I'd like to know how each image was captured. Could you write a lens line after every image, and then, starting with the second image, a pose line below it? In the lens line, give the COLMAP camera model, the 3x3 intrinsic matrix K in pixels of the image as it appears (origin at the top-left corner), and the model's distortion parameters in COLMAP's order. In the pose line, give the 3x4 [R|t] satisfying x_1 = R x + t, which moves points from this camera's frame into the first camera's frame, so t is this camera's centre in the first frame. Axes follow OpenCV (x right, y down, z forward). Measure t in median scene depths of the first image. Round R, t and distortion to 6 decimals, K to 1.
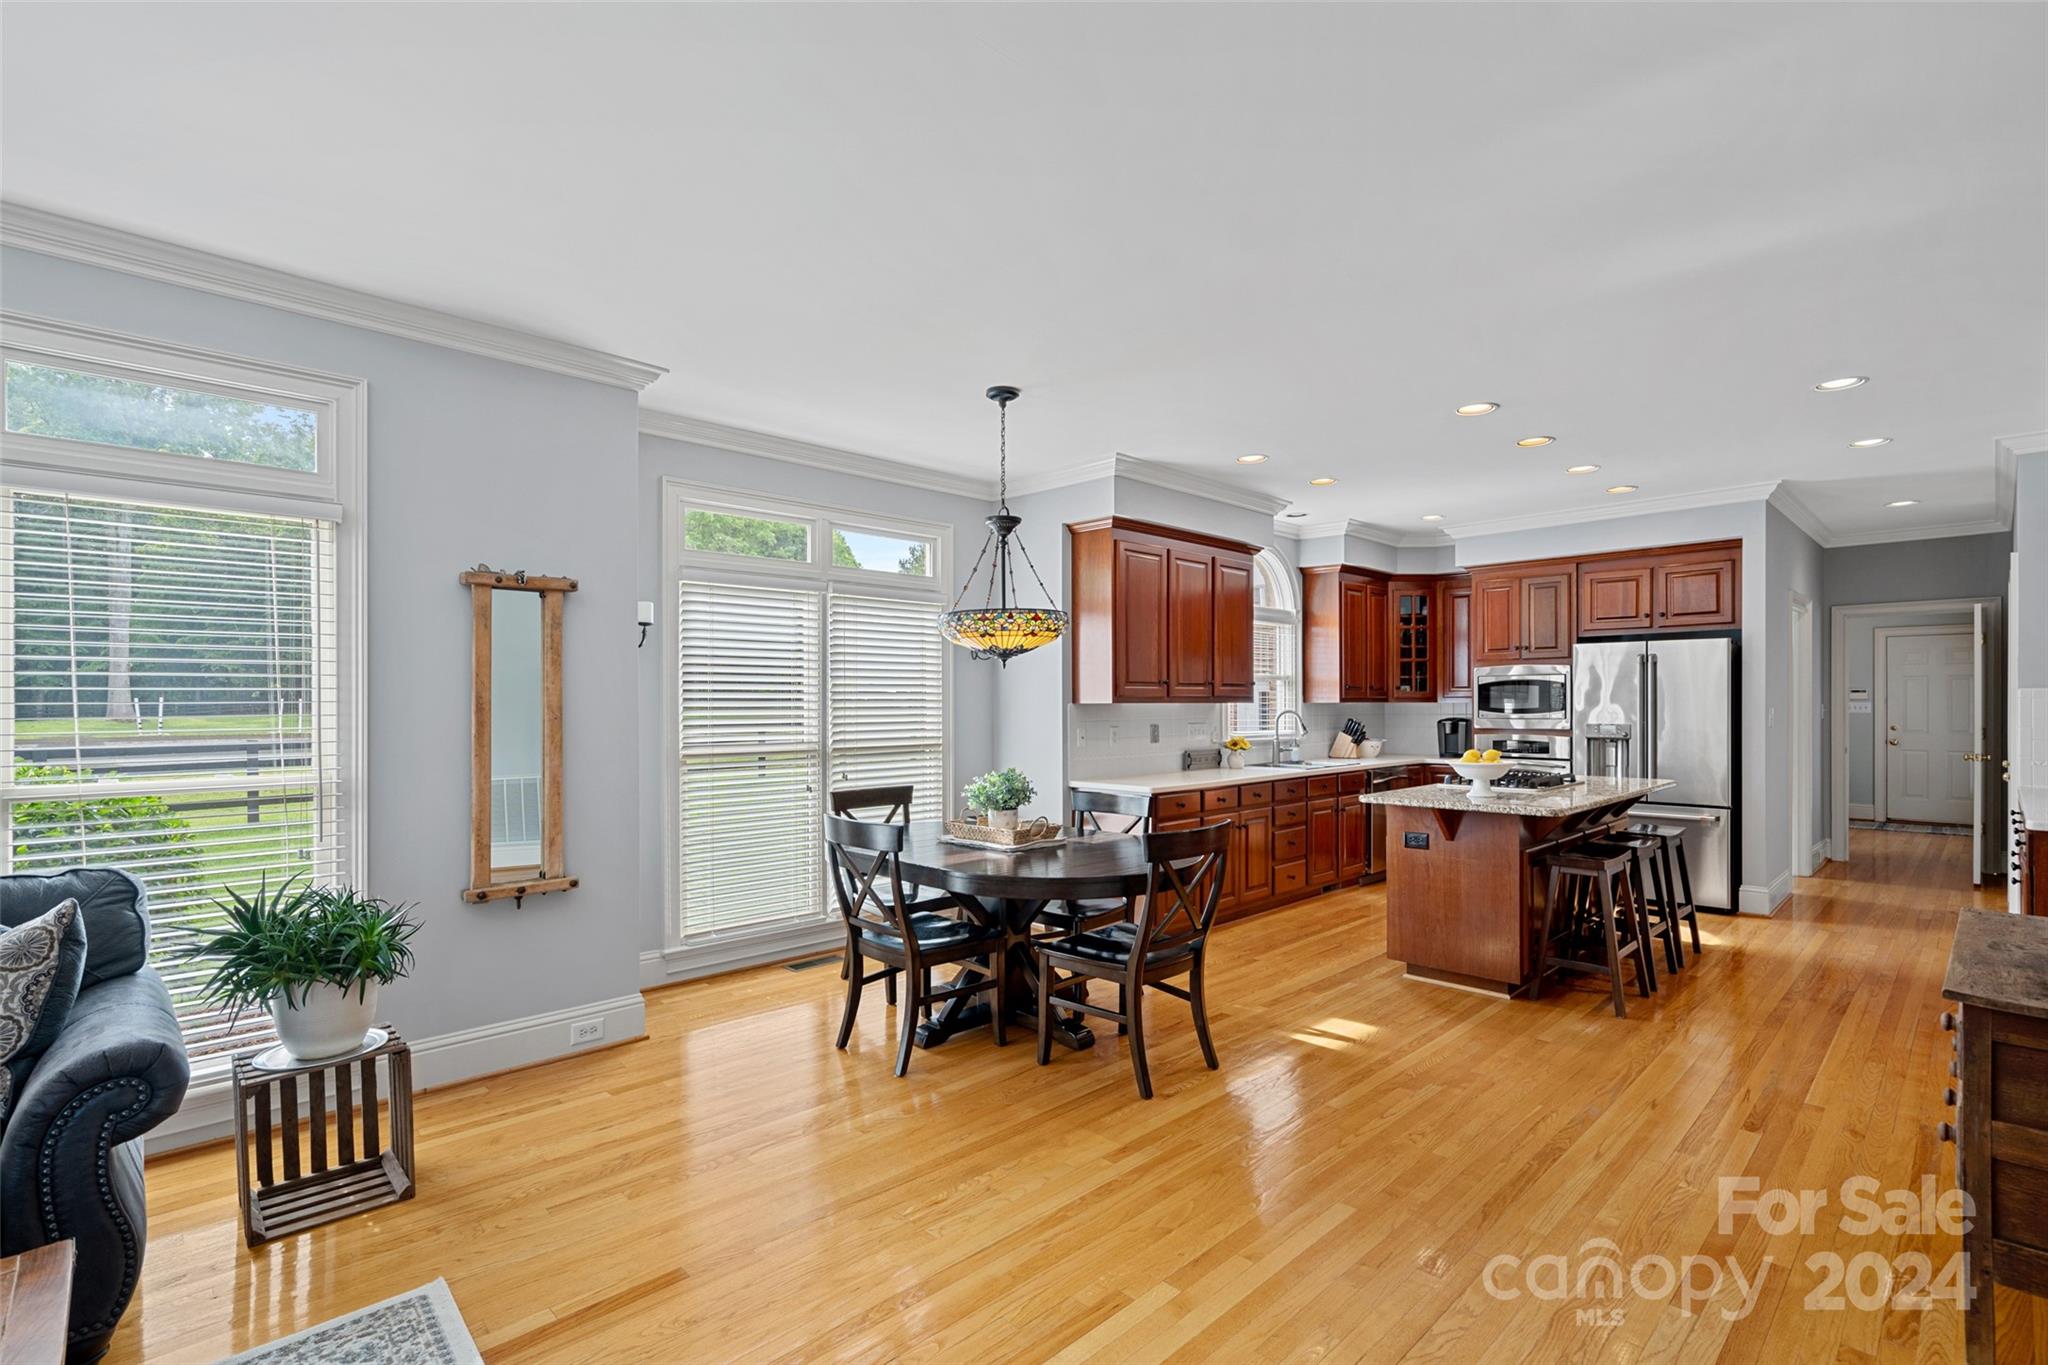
lens RADIAL K [[942.6, 0, 1034.7], [0, 942.6, 683.2], [0, 0, 1]] dist [0.001996, 0.000226]
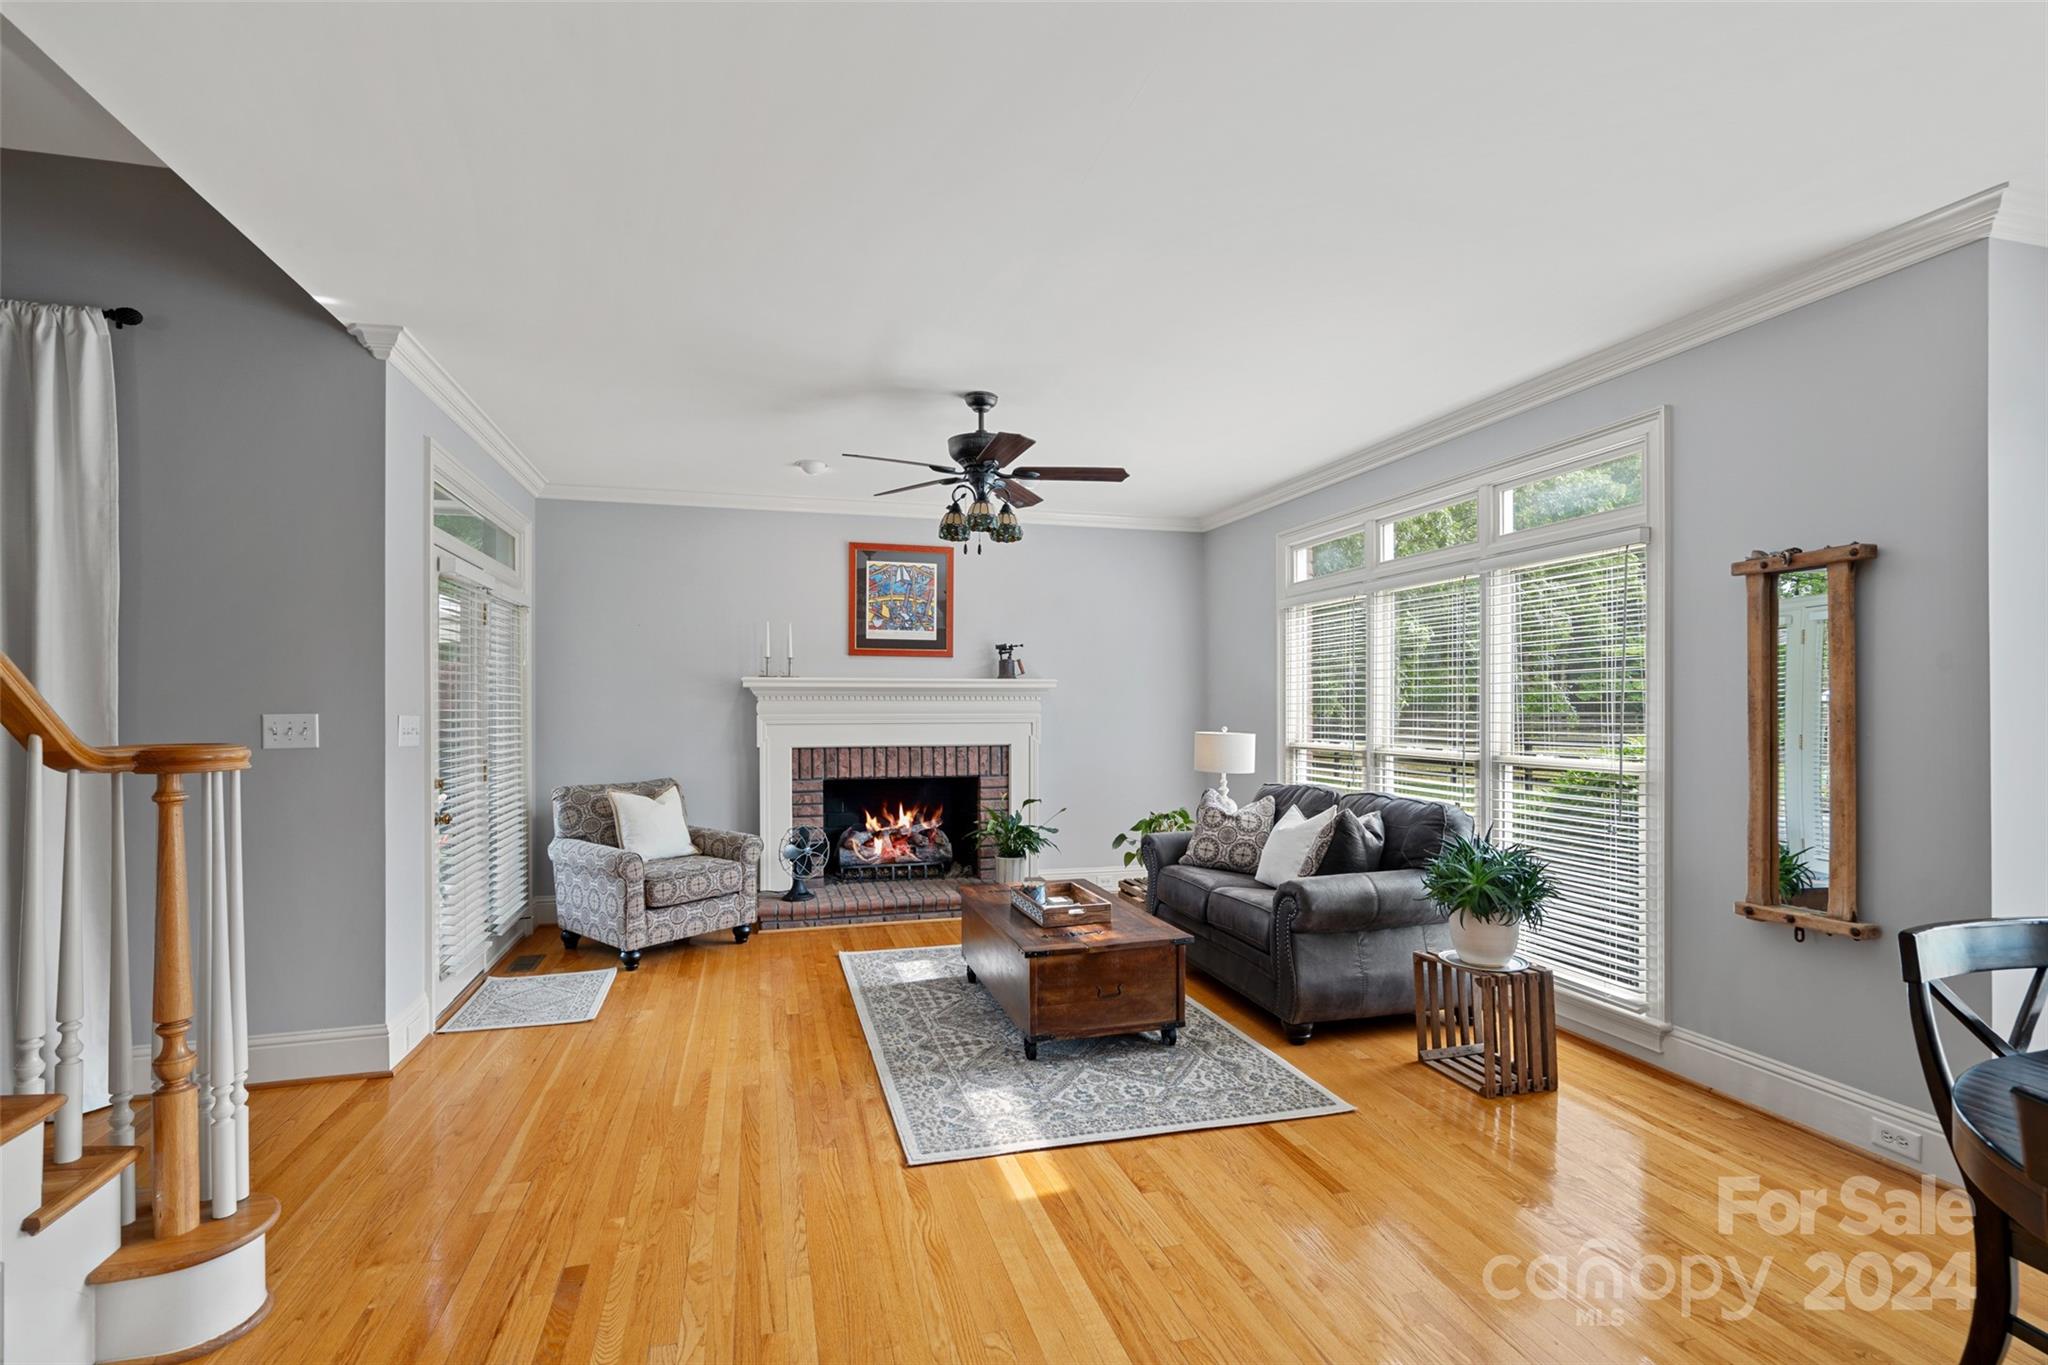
lens RADIAL K [[945.4, 0, 1022.2], [0, 945.4, 706.6], [0, 0, 1]] dist [0.000574, 0.000400]
pose [[-0.474891, 0.006843, -0.880018, 0.558229], [0.021412, 0.999764, -0.003781, 0.011737], [0.879784, -0.020638, -0.474925, 0.805894]]
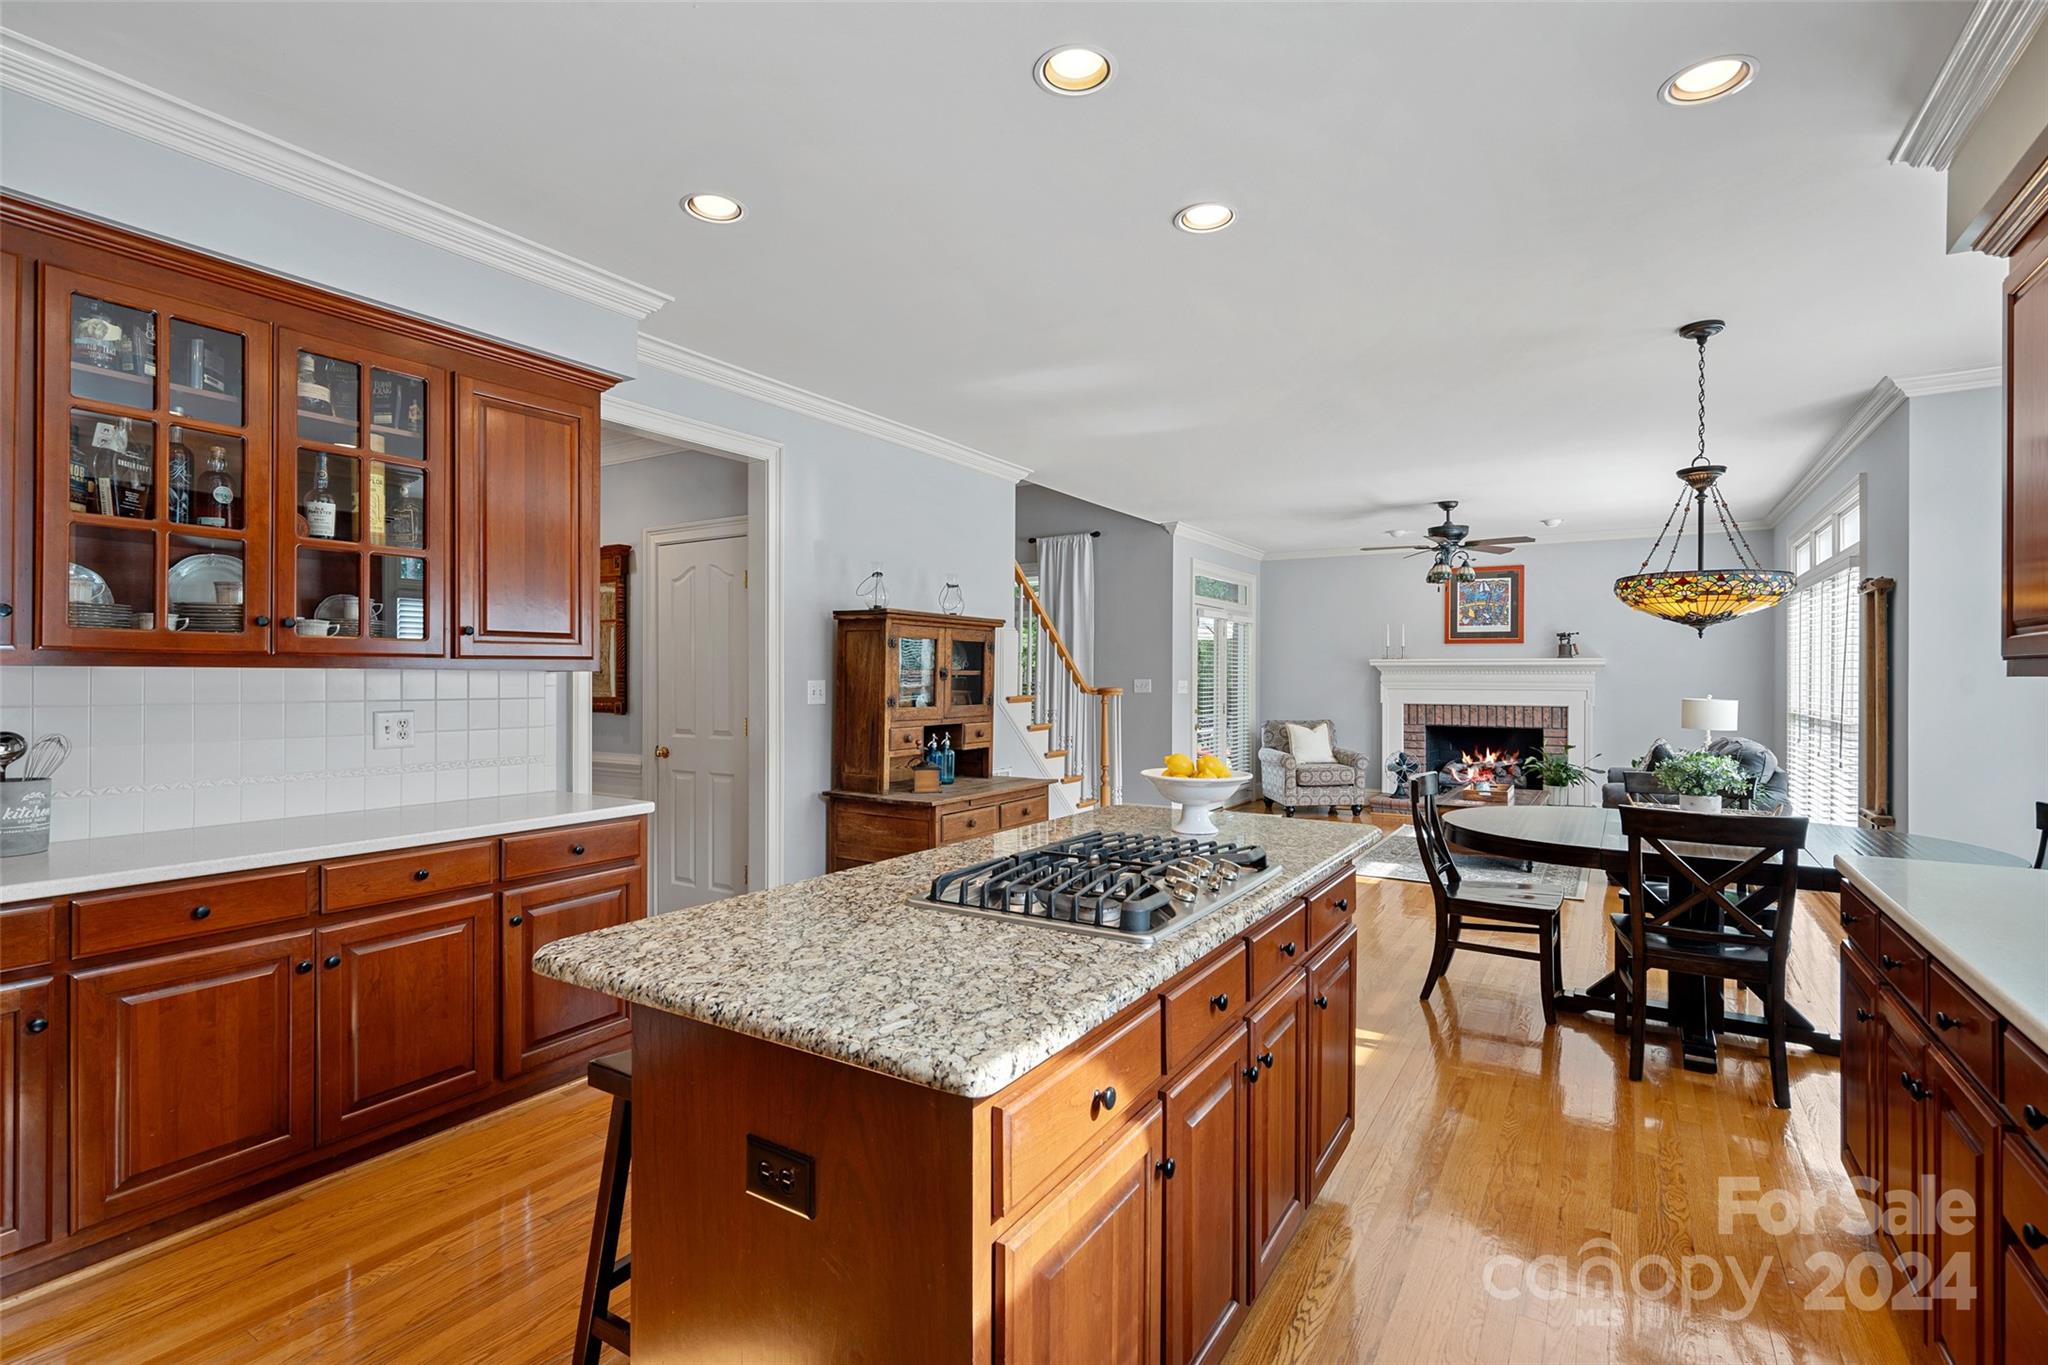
lens RADIAL K [[942.6, 0, 1034.7], [0, 942.6, 683.2], [0, 0, 1]] dist [0.001996, 0.000226]
pose [[-0.967521, 0.003675, -0.252764, 0.828511], [0.006383, 0.999931, -0.009895, 0.026122], [0.252710, -0.011188, -0.967477, 1.617436]]
